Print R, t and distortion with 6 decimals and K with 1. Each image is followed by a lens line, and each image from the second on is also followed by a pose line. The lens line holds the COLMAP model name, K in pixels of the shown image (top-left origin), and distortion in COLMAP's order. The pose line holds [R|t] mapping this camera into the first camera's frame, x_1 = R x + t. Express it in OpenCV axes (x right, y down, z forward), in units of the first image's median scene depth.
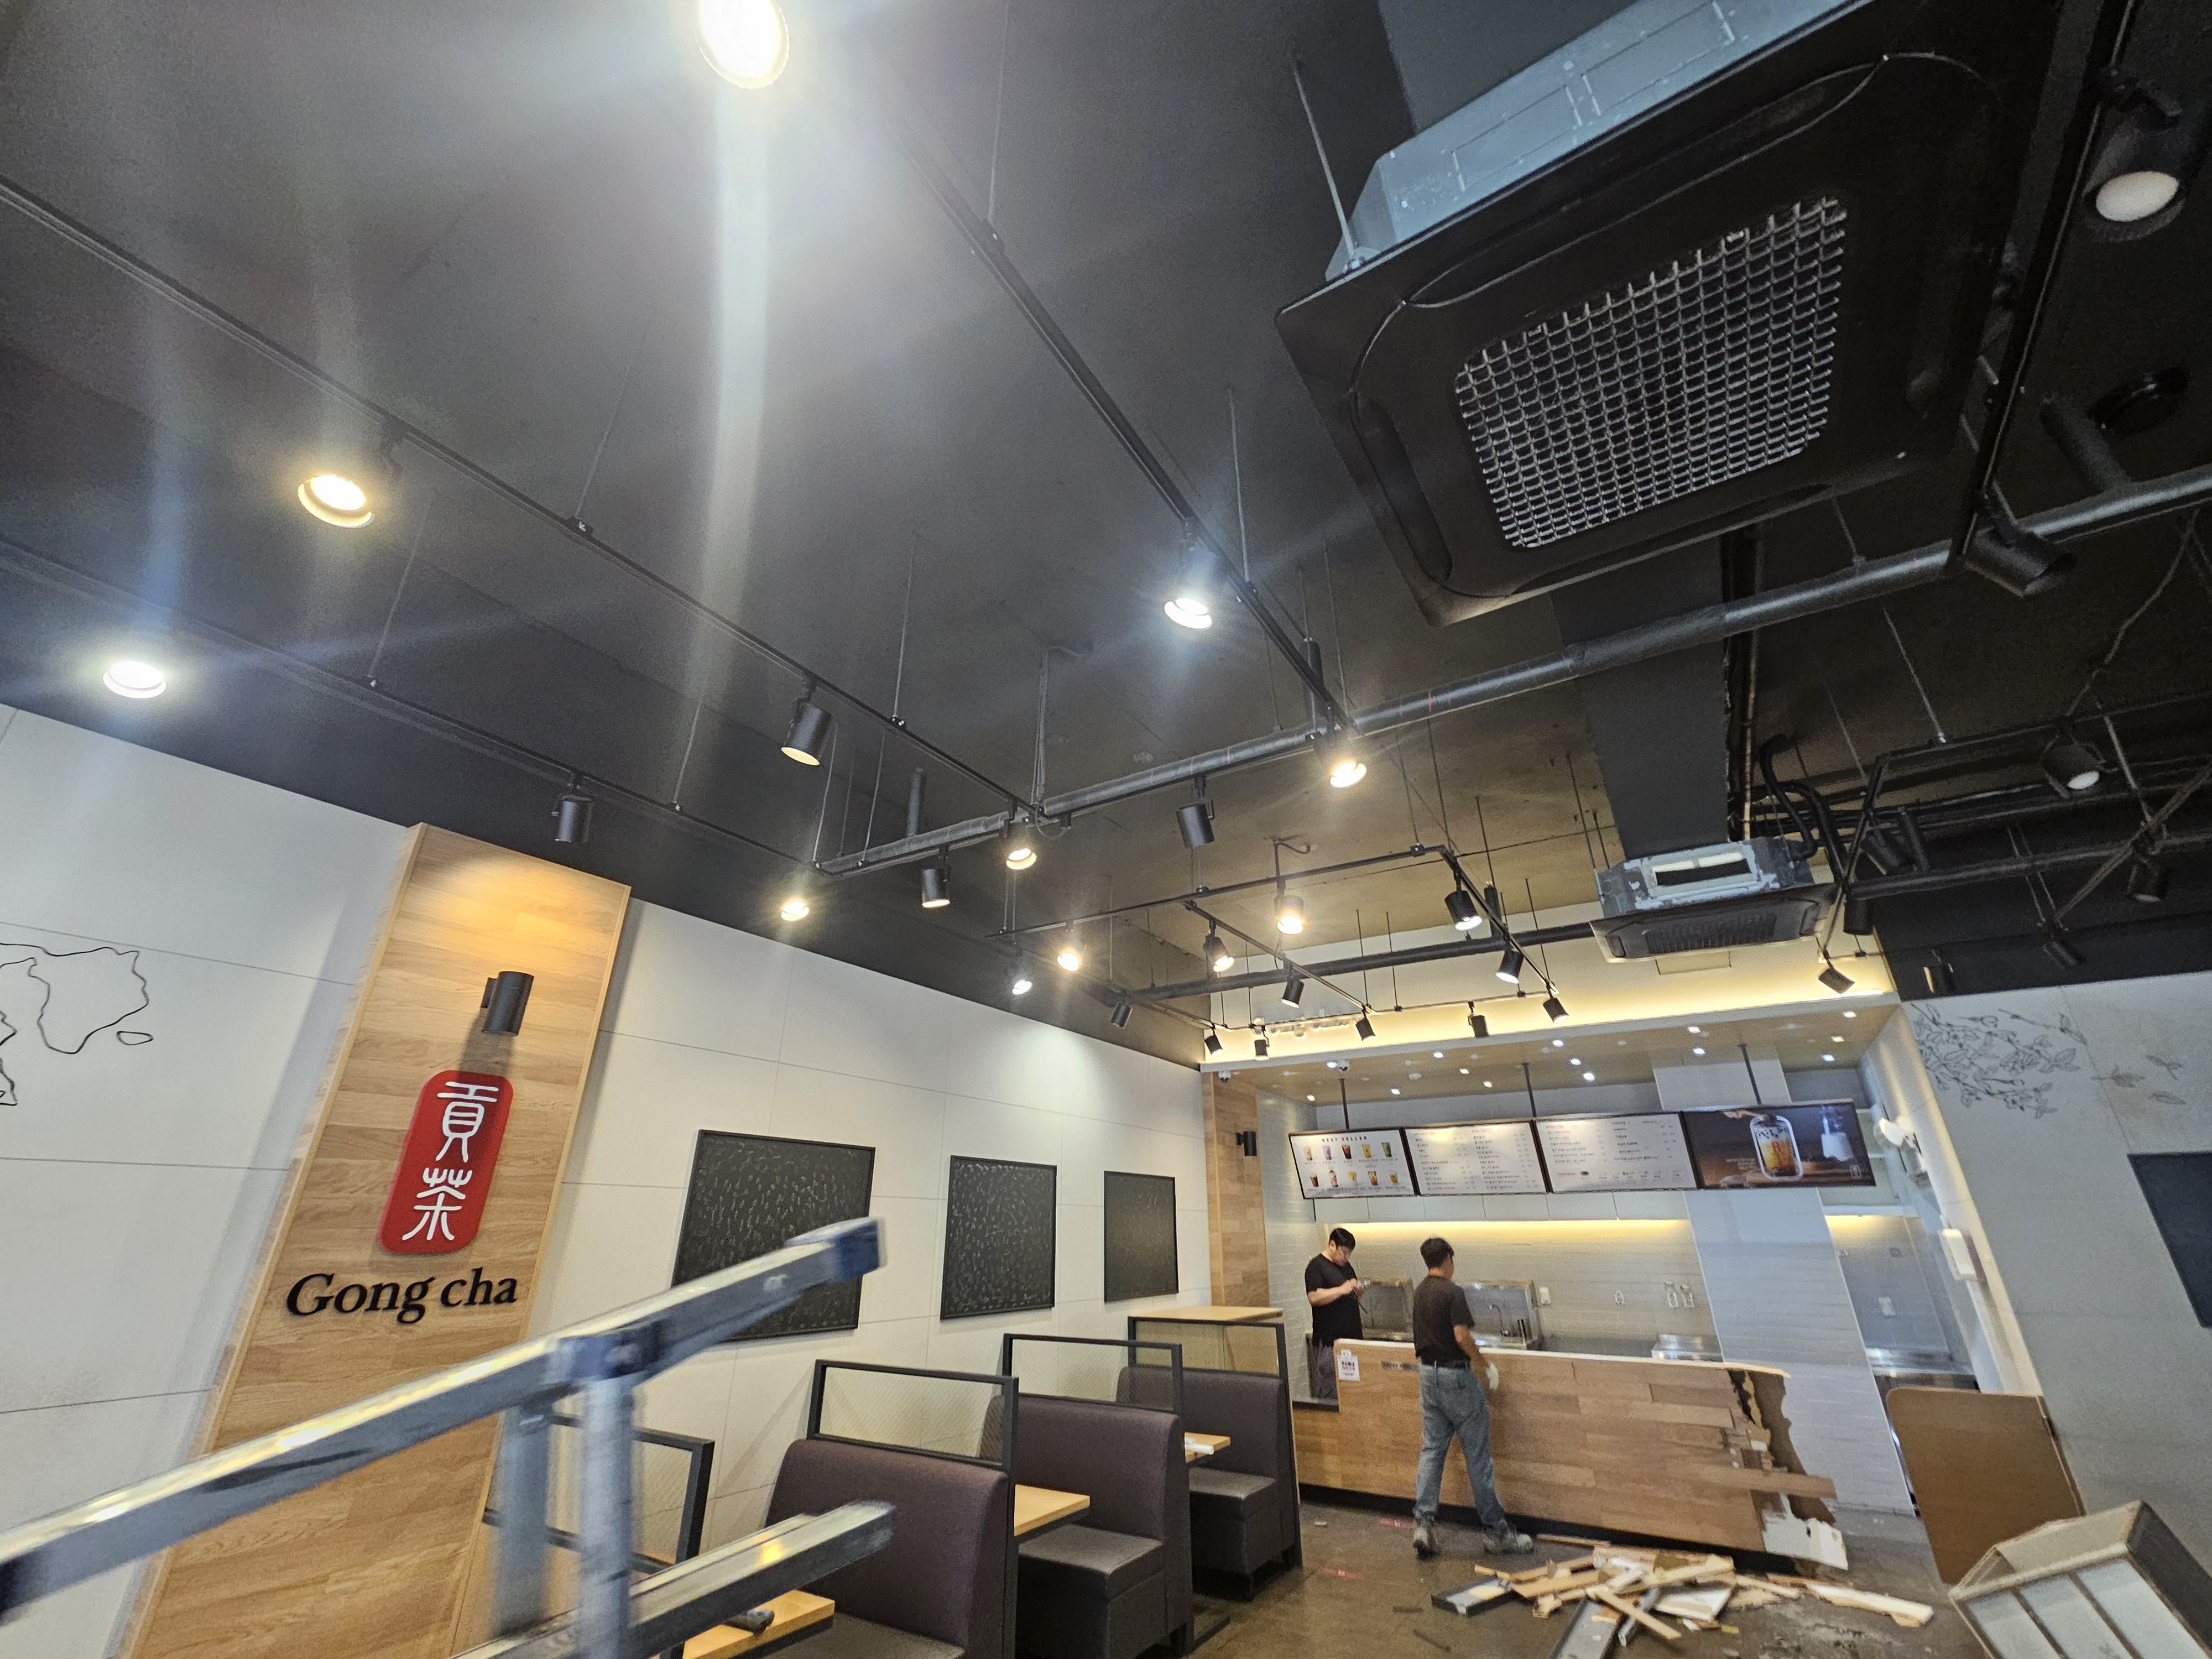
lens RADIAL K [[904.4, 0, 1105.3], [0, 904.4, 822.4], [0, 0, 1]] dist [-0.001747, 0.000598]
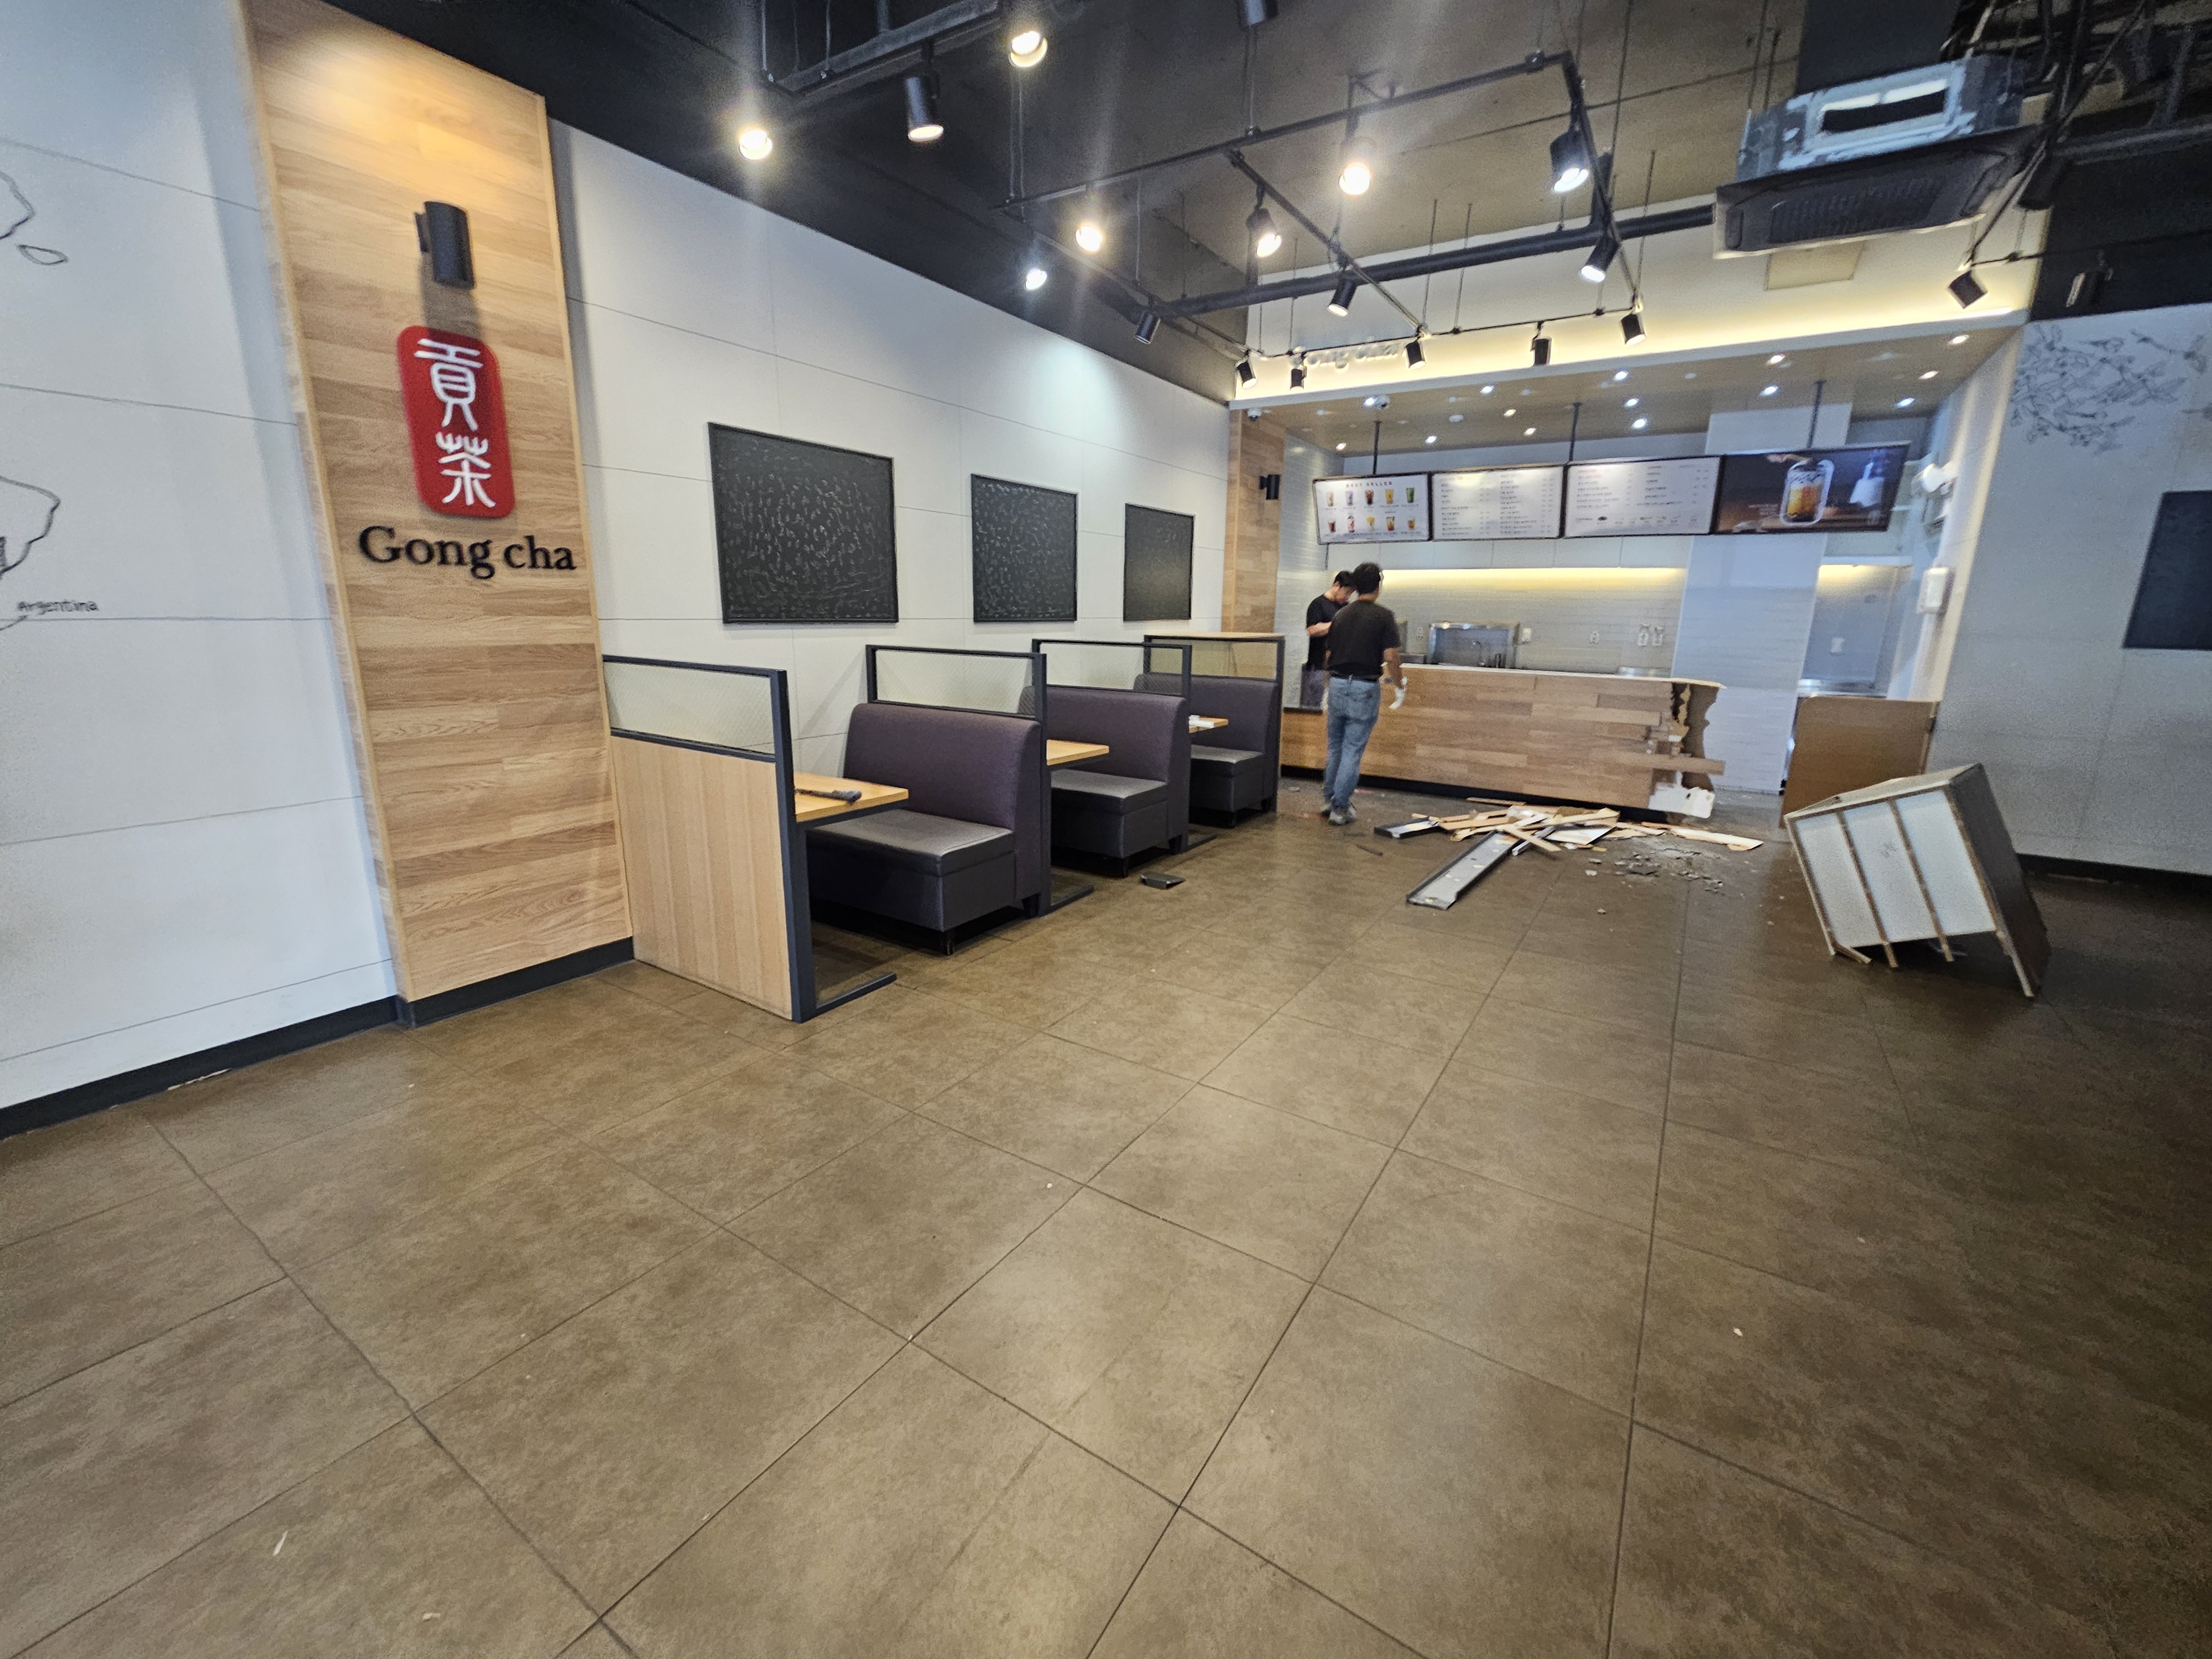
lens RADIAL K [[909.9, 0, 1118.0], [0, 909.9, 816.3], [0, 0, 1]] dist [-0.001201, -0.000031]
pose [[0.999826, 0.018437, -0.002809, 0.000252], [-0.012908, 0.792827, 0.609311, 0.055633], [0.013461, -0.609168, 0.792927, -0.016823]]
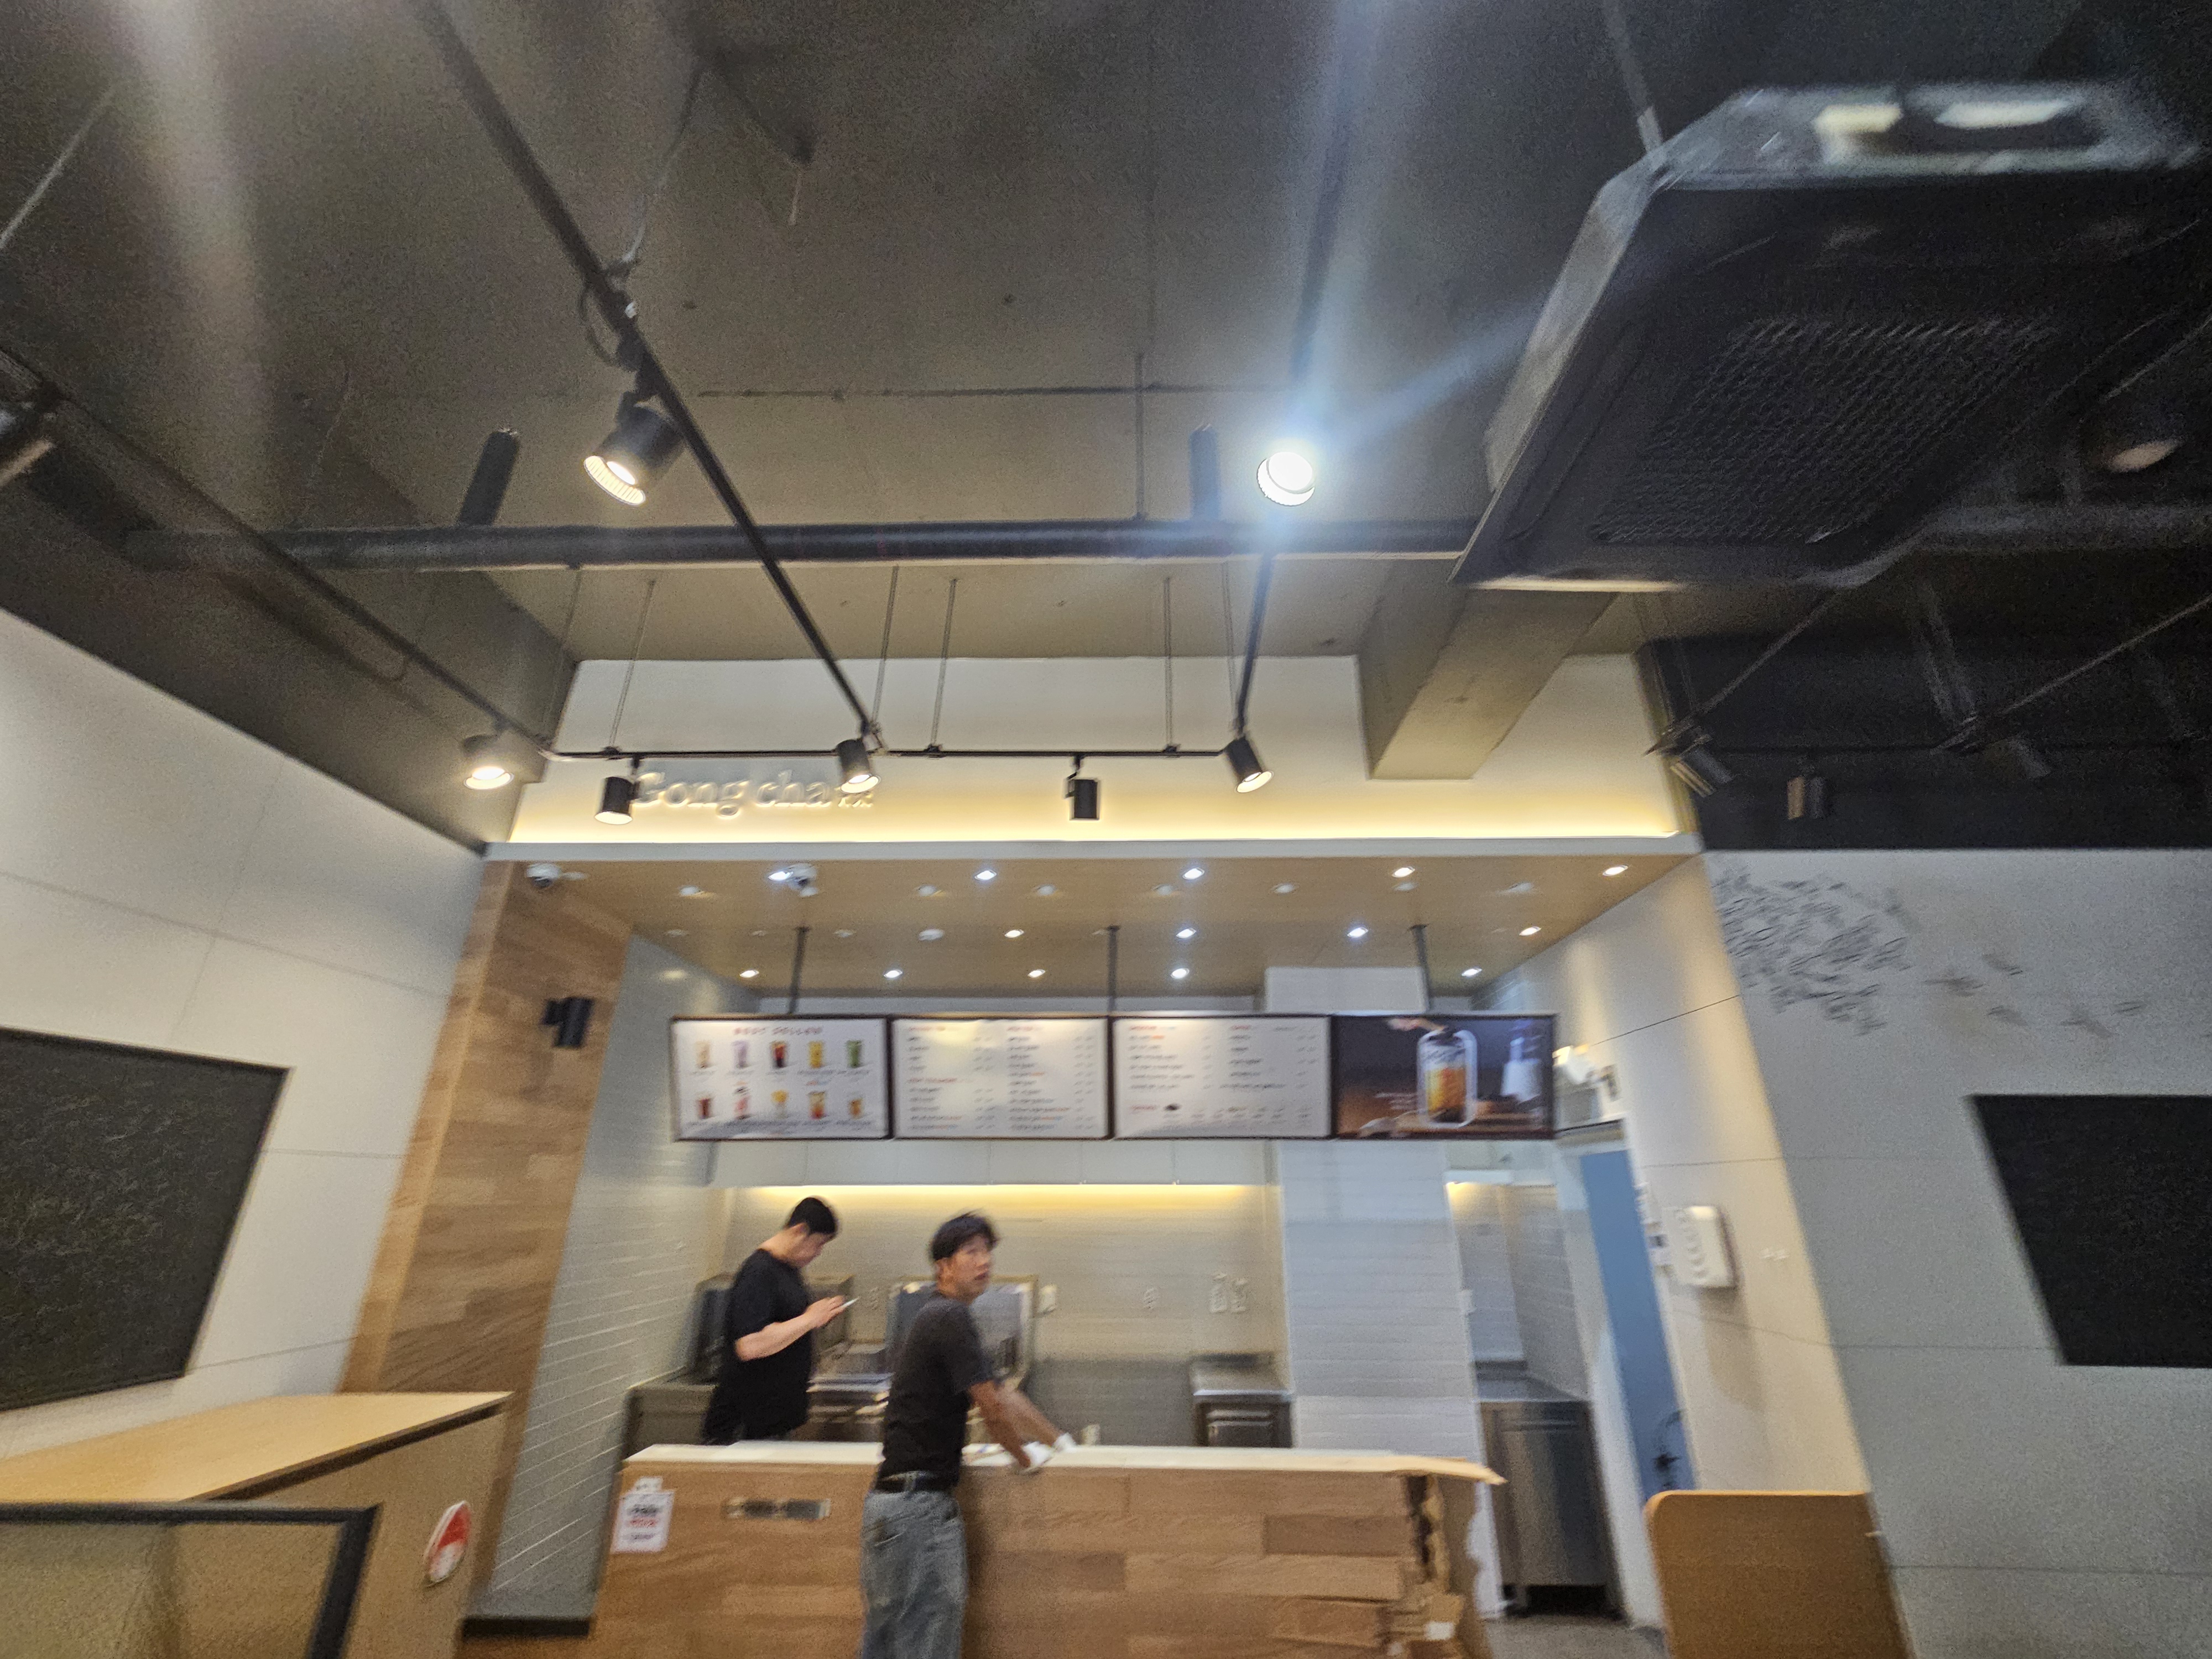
lens RADIAL K [[909.9, 0, 1118.0], [0, 909.9, 816.3], [0, 0, 1]] dist [-0.001201, -0.000031]
pose [[0.859767, 0.197995, 0.470743, 0.245066], [-0.213872, 0.976653, -0.020164, 0.300630], [-0.463745, -0.083342, 0.882040, 0.687660]]
